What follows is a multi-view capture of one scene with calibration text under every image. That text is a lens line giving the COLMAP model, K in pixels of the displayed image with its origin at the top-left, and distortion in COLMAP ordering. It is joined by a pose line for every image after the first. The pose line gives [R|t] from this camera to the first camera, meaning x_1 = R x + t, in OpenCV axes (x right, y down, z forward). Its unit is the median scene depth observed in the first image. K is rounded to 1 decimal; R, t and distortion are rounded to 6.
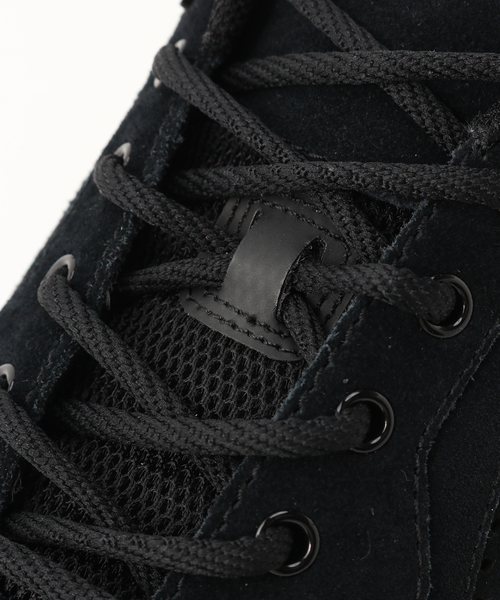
lens RADIAL K [[1562.9, 0, 251.4], [0, 1562.9, 299.1], [0, 0, 1]] dist [-0.015486, 0.000000]
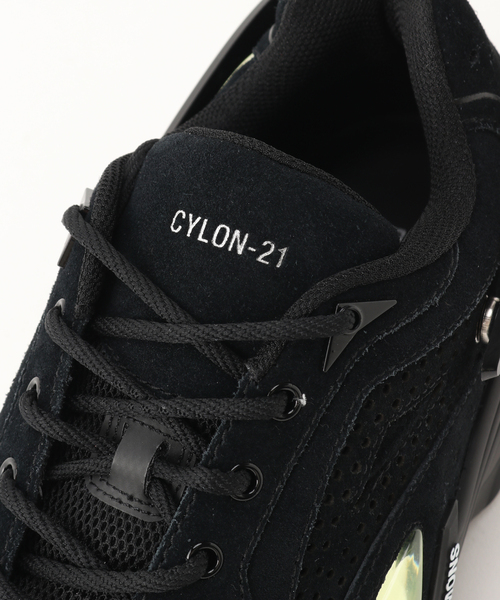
lens RADIAL K [[1562.9, 0, 249.9], [0, 1562.9, 300.6], [0, 0, 1]] dist [-0.015486, 0.000000]
pose [[0.989897, -0.141500, -0.008993, 0.165297], [0.140920, 0.974871, 0.172532, -0.445351], [-0.015646, -0.172056, 0.984963, -0.549753]]
